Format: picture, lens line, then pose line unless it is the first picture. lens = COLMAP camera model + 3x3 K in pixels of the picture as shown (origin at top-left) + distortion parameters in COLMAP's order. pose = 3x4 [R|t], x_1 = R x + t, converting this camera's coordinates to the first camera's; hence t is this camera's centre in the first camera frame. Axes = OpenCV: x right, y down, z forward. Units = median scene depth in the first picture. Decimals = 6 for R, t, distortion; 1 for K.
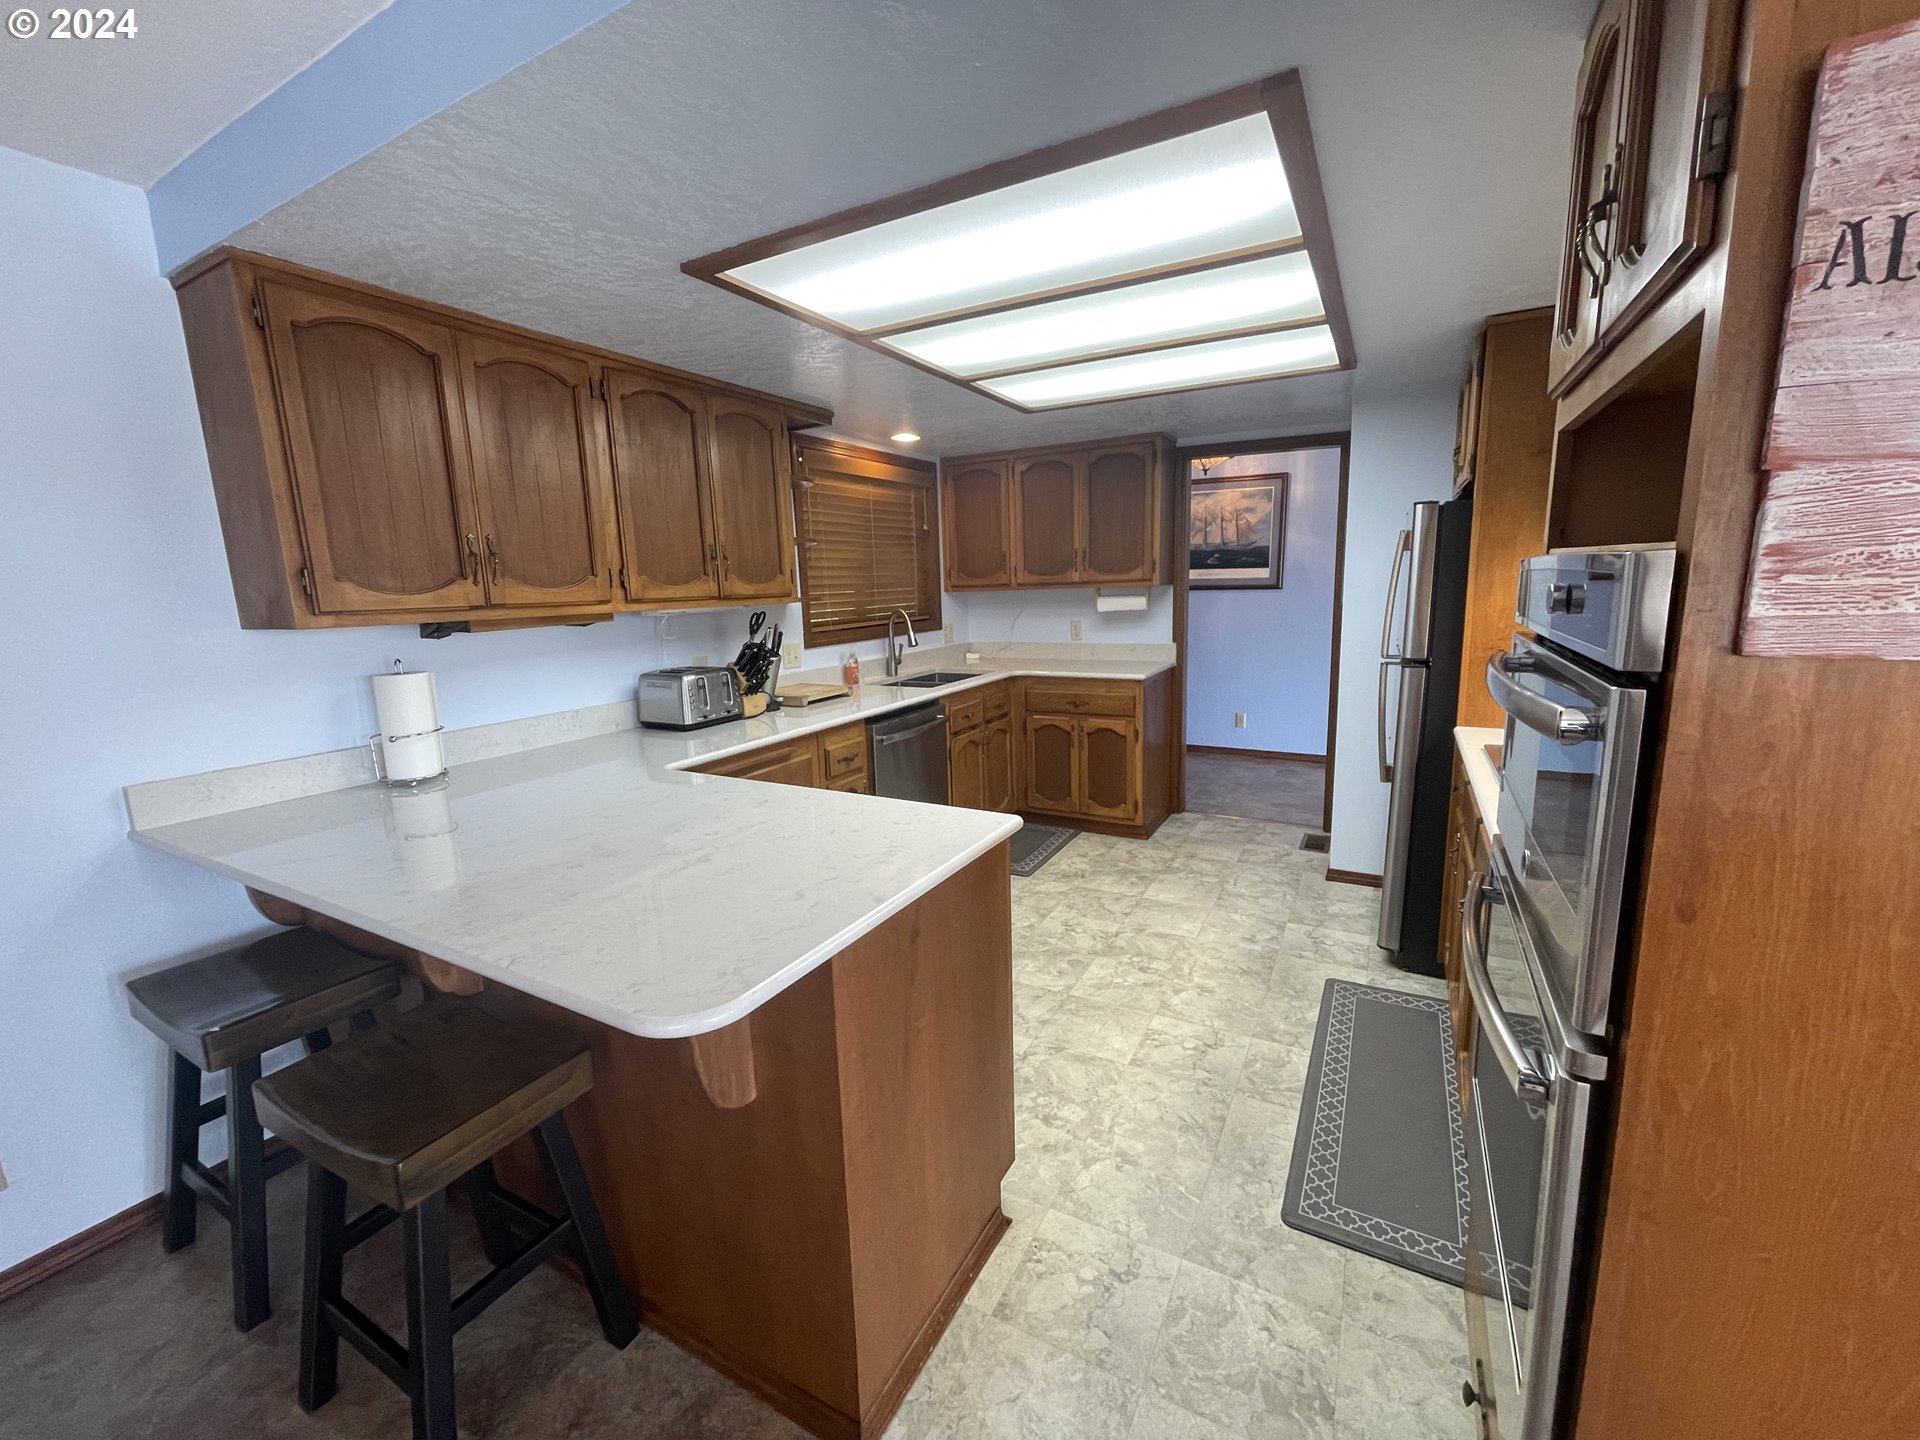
lens RADIAL K [[779.9, 0, 953.7], [0, 779.9, 719.3], [0, 0, 1]] dist [-0.000357, -0.000171]
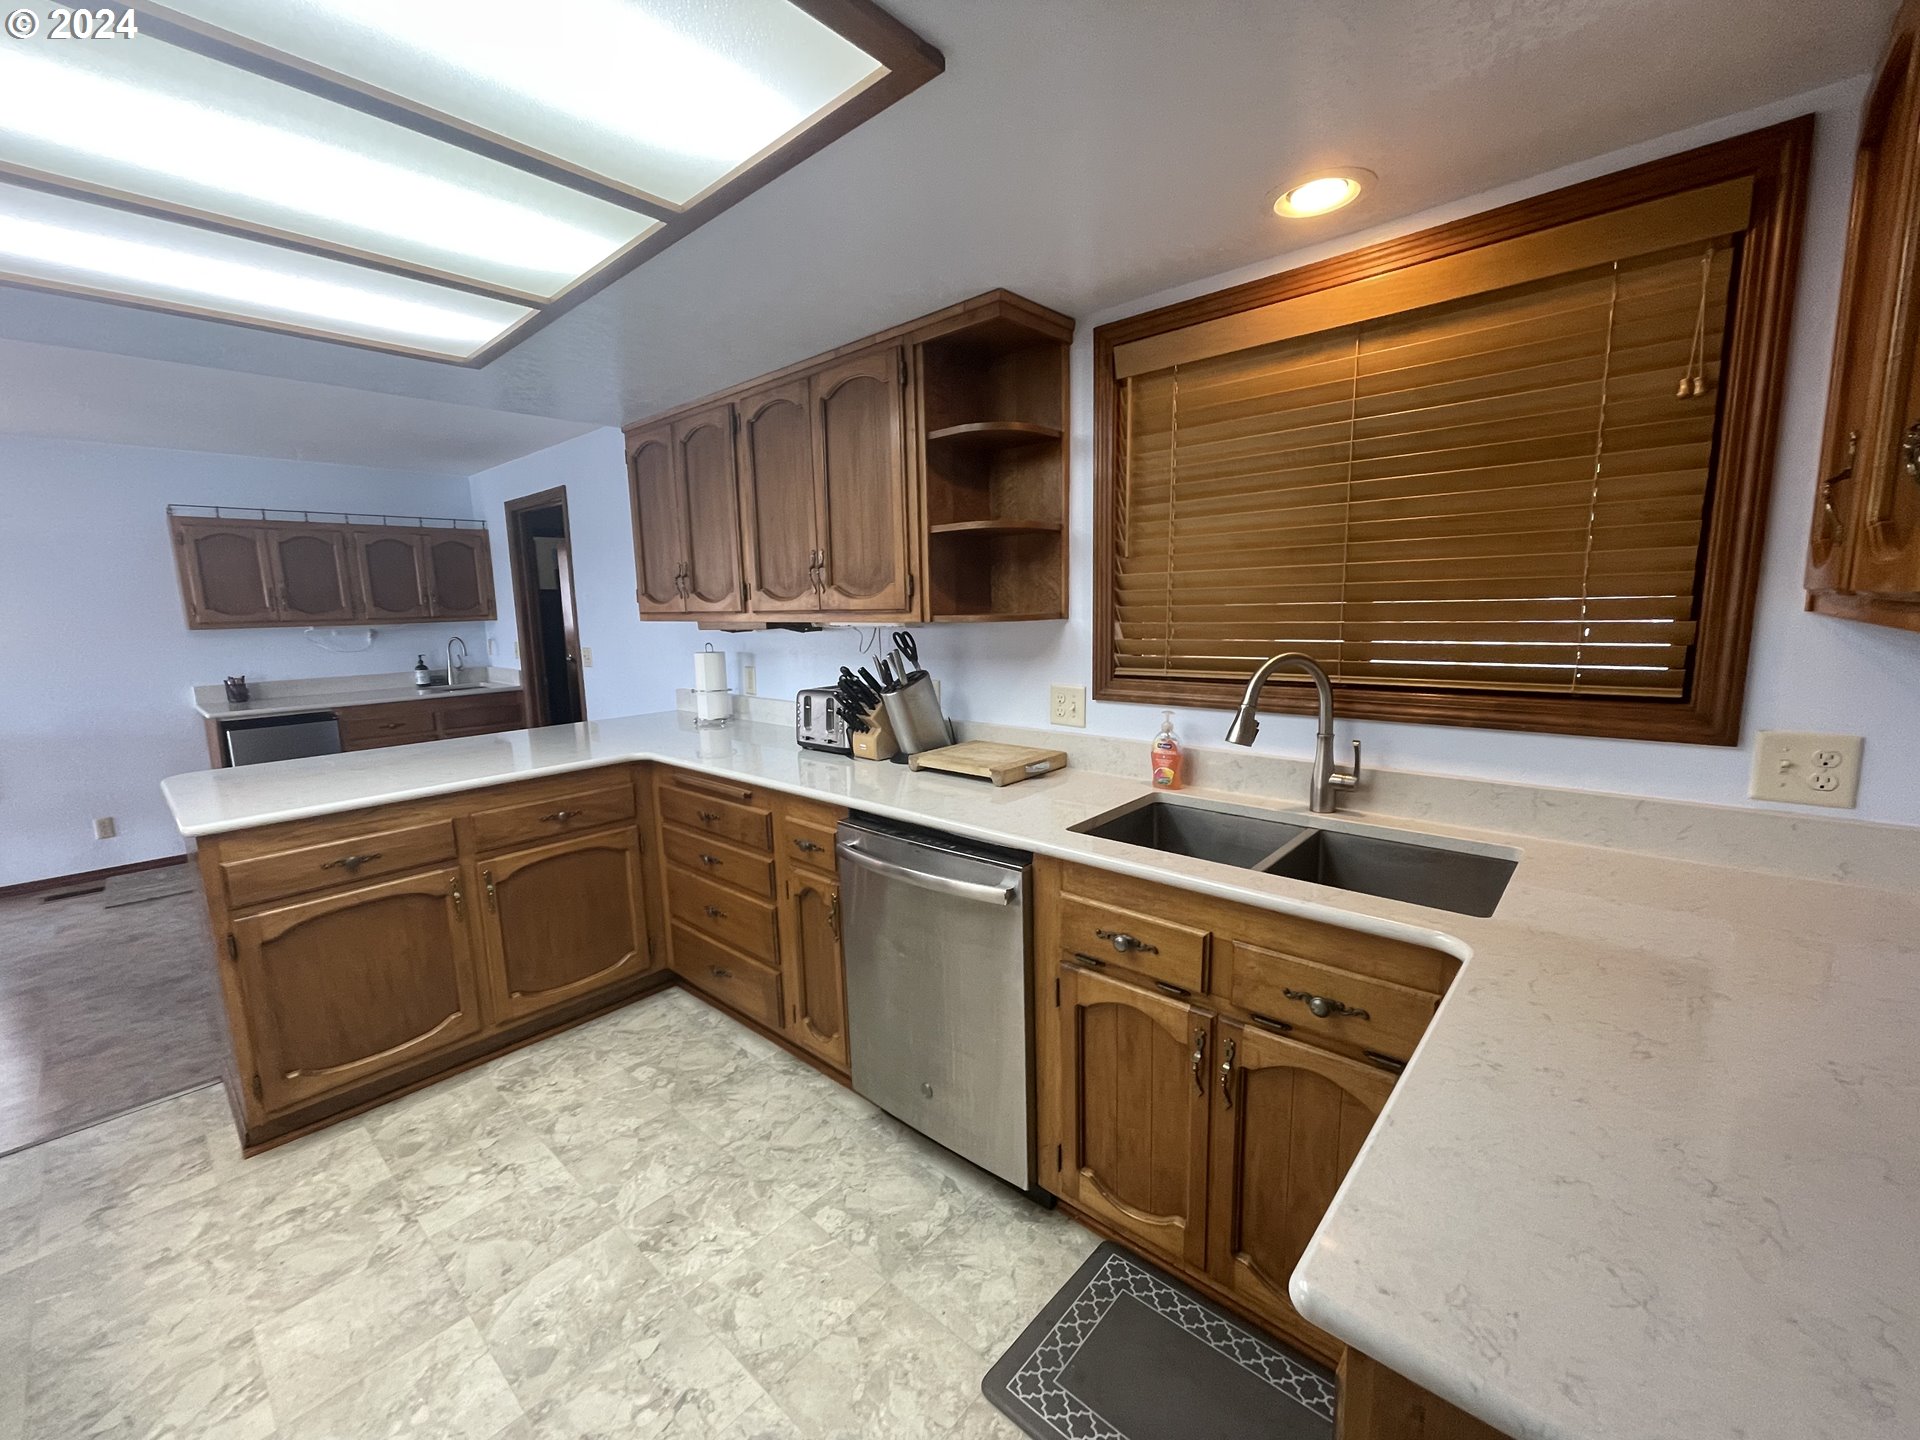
lens RADIAL K [[779.9, 0, 952.3], [0, 779.9, 715.0], [0, 0, 1]] dist [-0.000357, -0.000171]
pose [[-0.220485, 0.176260, -0.959333, 0.542294], [-0.135659, 0.968436, 0.209111, -0.253475], [0.965910, 0.176248, -0.189614, 1.361475]]
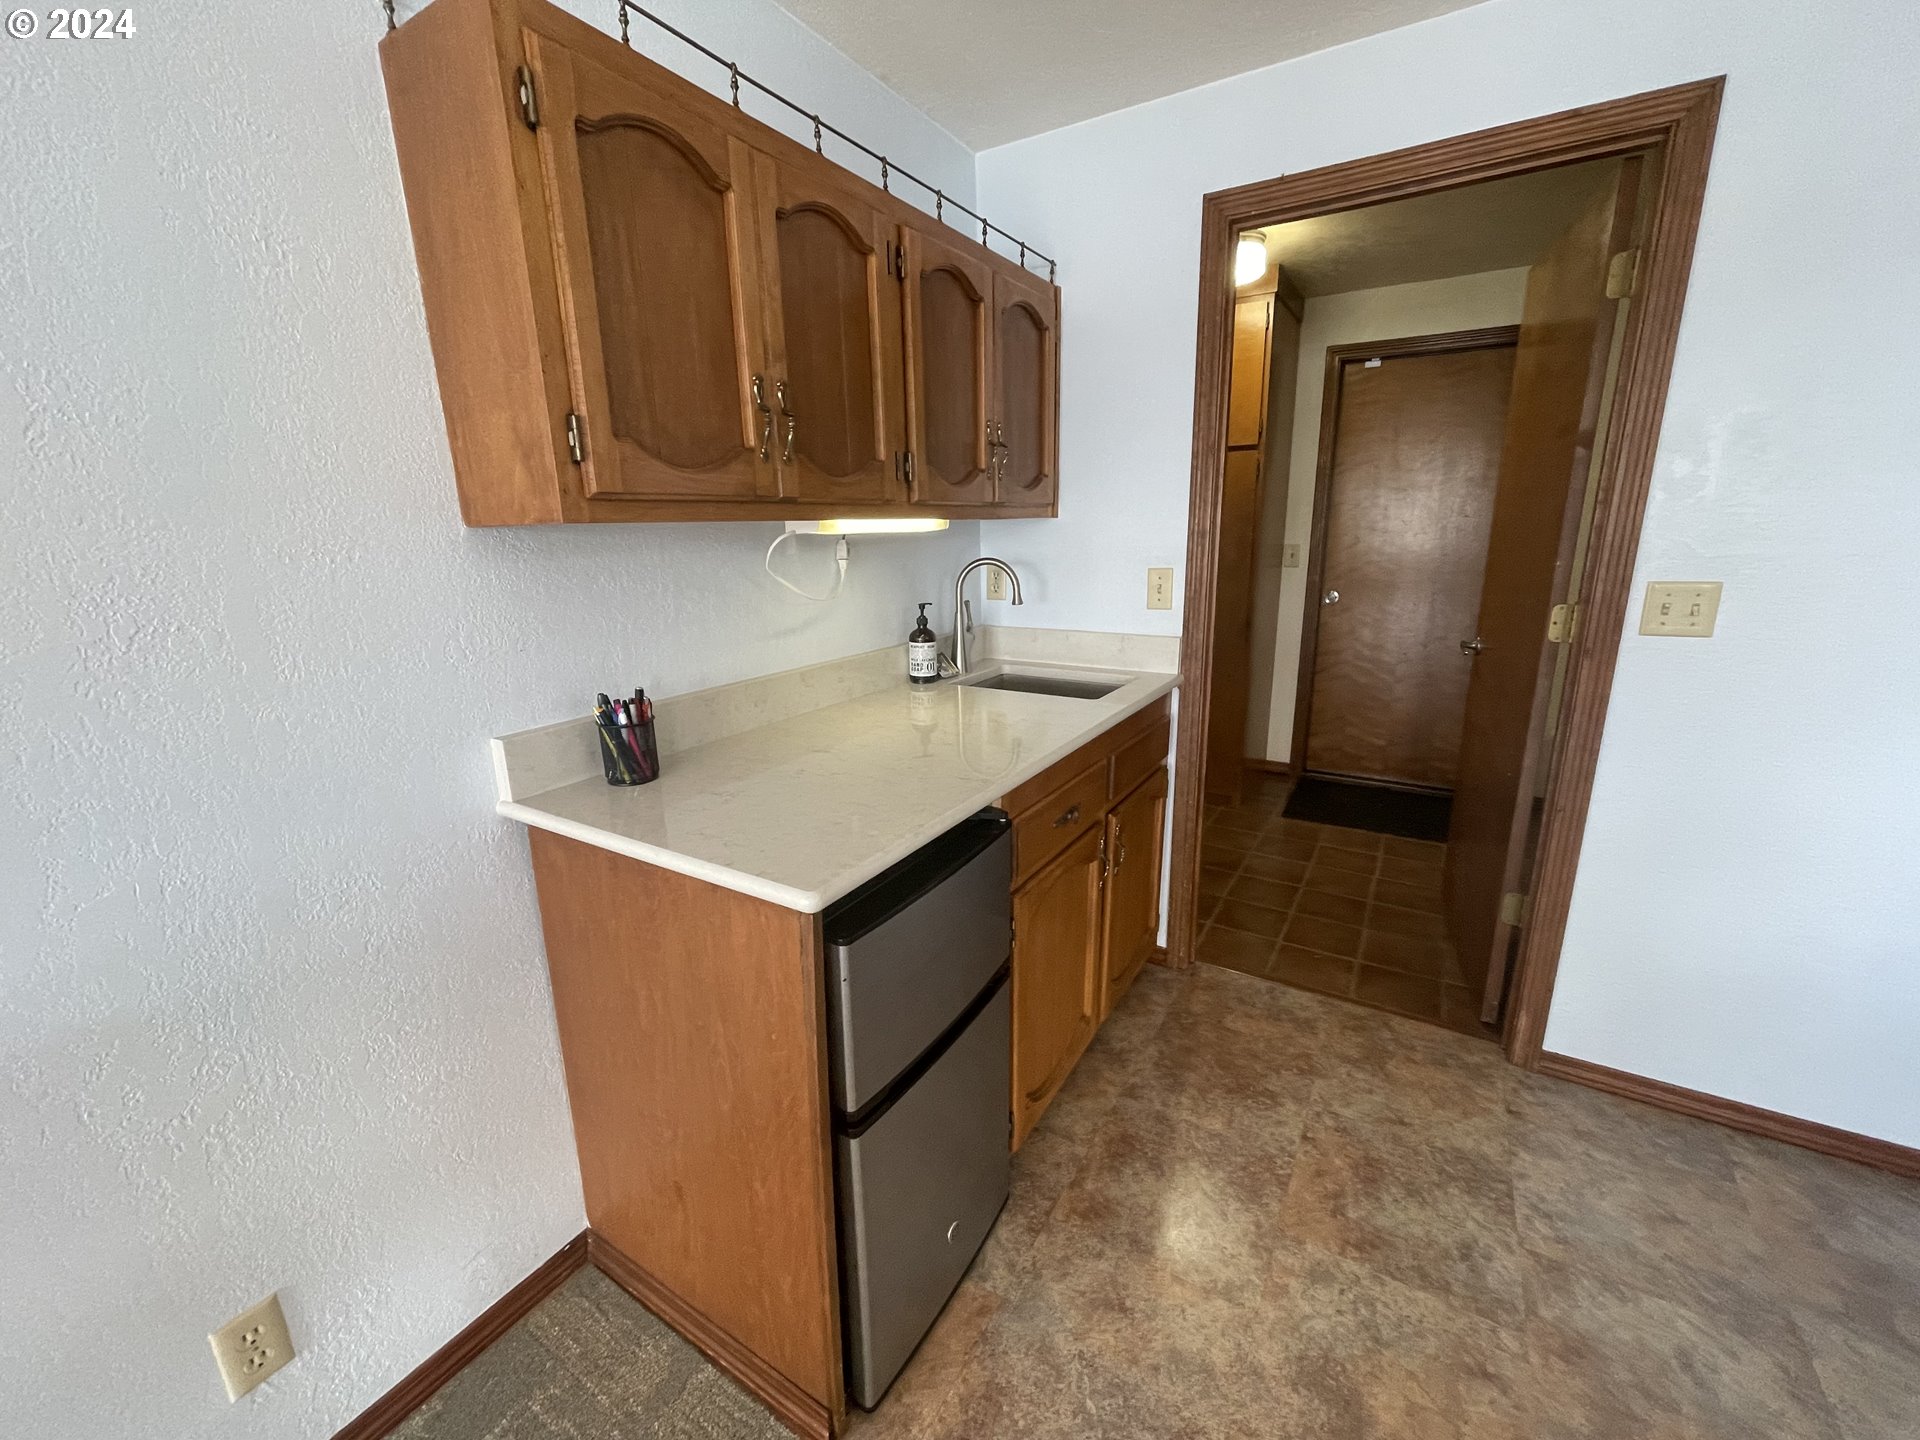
lens RADIAL K [[779.9, 0, 958.3], [0, 779.9, 720.9], [0, 0, 1]] dist [-0.000357, -0.000171]
pose [[-0.047259, 0.276994, -0.959709, 0.215207], [-0.154189, 0.947244, 0.280989, -0.123052], [0.986910, 0.161256, -0.002056, 0.719557]]
